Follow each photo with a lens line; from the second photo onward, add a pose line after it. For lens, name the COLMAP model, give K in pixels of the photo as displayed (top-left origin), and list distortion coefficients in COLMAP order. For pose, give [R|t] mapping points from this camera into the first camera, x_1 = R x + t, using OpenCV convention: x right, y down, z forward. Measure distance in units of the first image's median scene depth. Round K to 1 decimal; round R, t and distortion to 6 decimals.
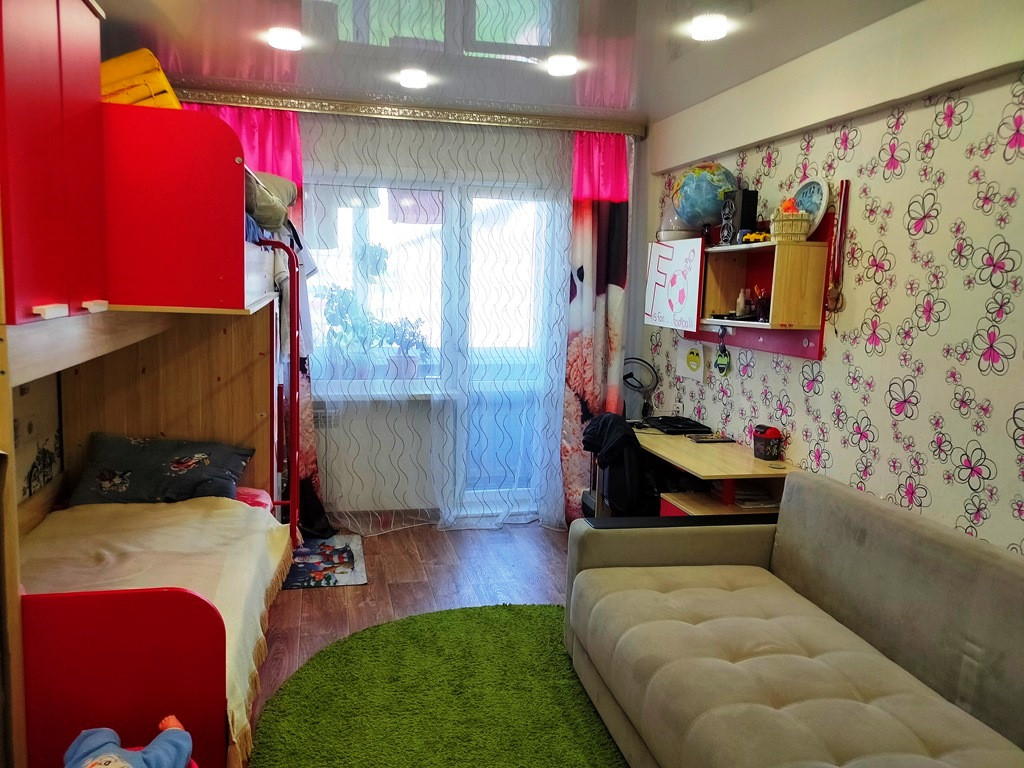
lens RADIAL K [[786.4, 0, 560.5], [0, 786.4, 377.4], [0, 0, 1]] dist [0.057675, -0.050410]
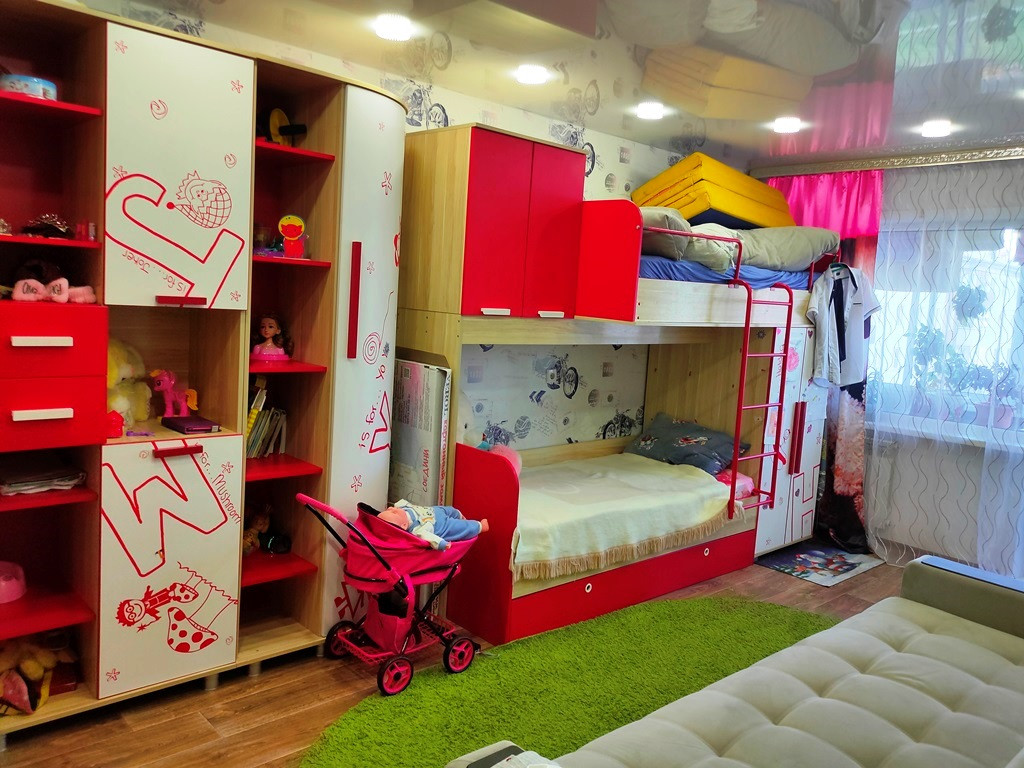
lens RADIAL K [[786.4, 0, 506.3], [0, 786.4, 376.6], [0, 0, 1]] dist [0.057675, -0.050410]
pose [[0.479811, 0.090316, -0.872711, 0.474025], [-0.152988, 0.988062, 0.018141, 0.018041], [0.863930, 0.124810, 0.487900, 0.030079]]
